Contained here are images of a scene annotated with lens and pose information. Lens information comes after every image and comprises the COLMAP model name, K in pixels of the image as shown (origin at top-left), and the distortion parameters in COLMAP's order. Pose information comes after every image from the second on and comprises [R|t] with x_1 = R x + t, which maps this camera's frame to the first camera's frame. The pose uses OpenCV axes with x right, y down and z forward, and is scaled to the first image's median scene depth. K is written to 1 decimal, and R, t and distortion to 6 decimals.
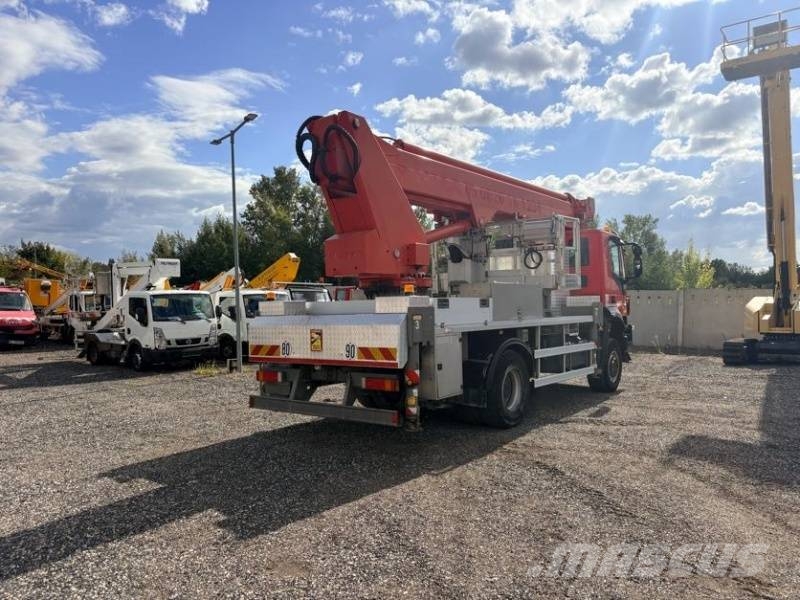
lens RADIAL K [[669.4, 0, 400.0], [0, 669.4, 300.0], [0, 0, 1]] dist [0.032088, -0.003192]
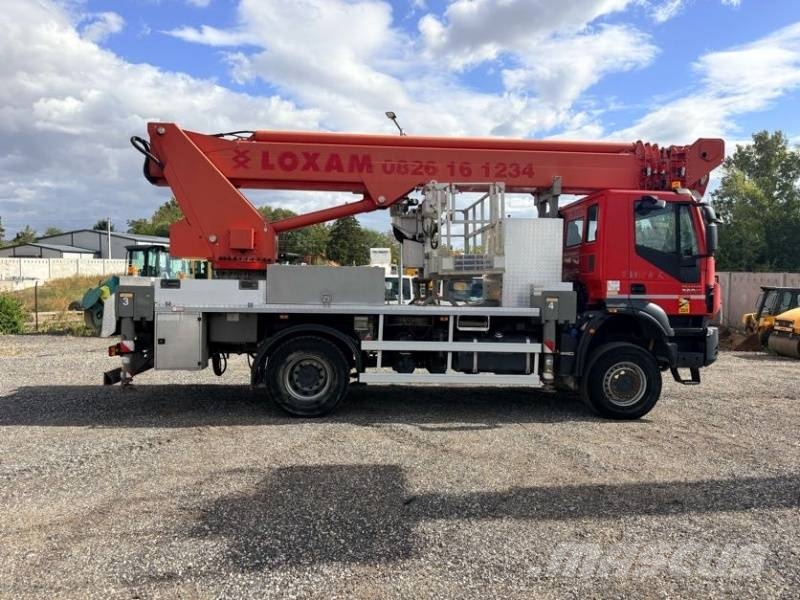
lens RADIAL K [[653.1, 0, 397.0], [0, 653.1, 304.0], [0, 0, 1]] dist [0.025512, -0.005185]
pose [[0.618494, 0.036470, -0.784943, 0.124139], [-0.015405, 0.999293, 0.034291, -0.000630], [0.785639, -0.009117, 0.618618, 0.067802]]
